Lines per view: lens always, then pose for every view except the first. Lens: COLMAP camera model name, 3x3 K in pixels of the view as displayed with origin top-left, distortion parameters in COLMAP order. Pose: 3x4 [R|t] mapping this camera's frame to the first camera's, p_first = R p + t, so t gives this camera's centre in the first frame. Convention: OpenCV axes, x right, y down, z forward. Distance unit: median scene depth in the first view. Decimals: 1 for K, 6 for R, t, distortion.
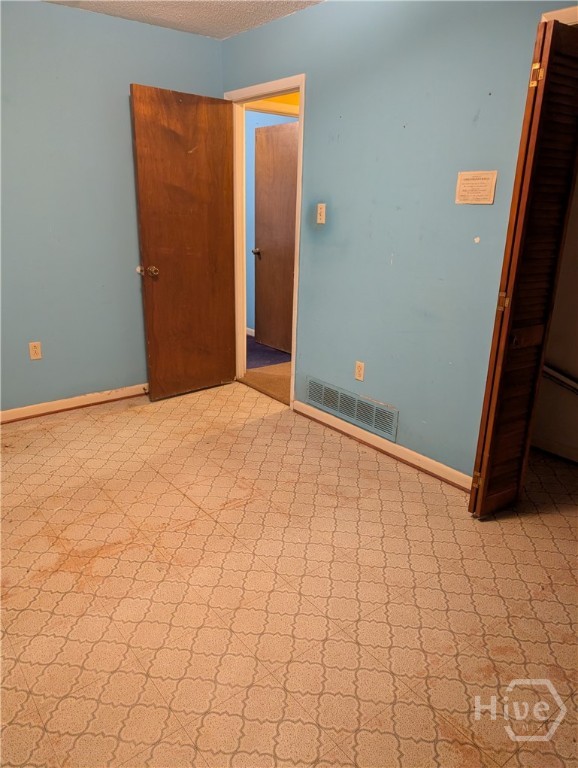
lens RADIAL K [[553.1, 0, 293.3], [0, 553.1, 389.5], [0, 0, 1]] dist [0.030531, -0.035904]
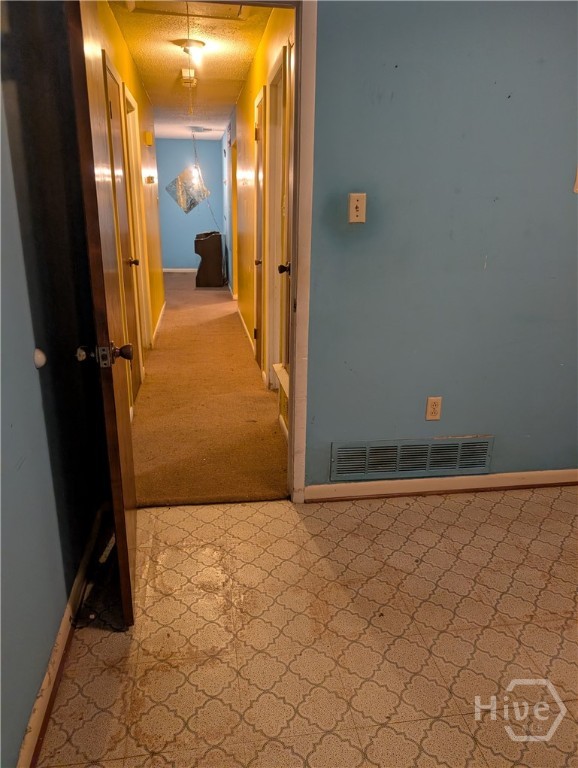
lens RADIAL K [[553.1, 0, 286.7], [0, 553.1, 380.5], [0, 0, 1]] dist [0.030531, -0.035904]
pose [[0.500828, -0.280182, 0.818944, -0.602418], [0.276117, 0.948441, 0.155626, -0.246412], [-0.820324, 0.148183, 0.552369, 0.728658]]
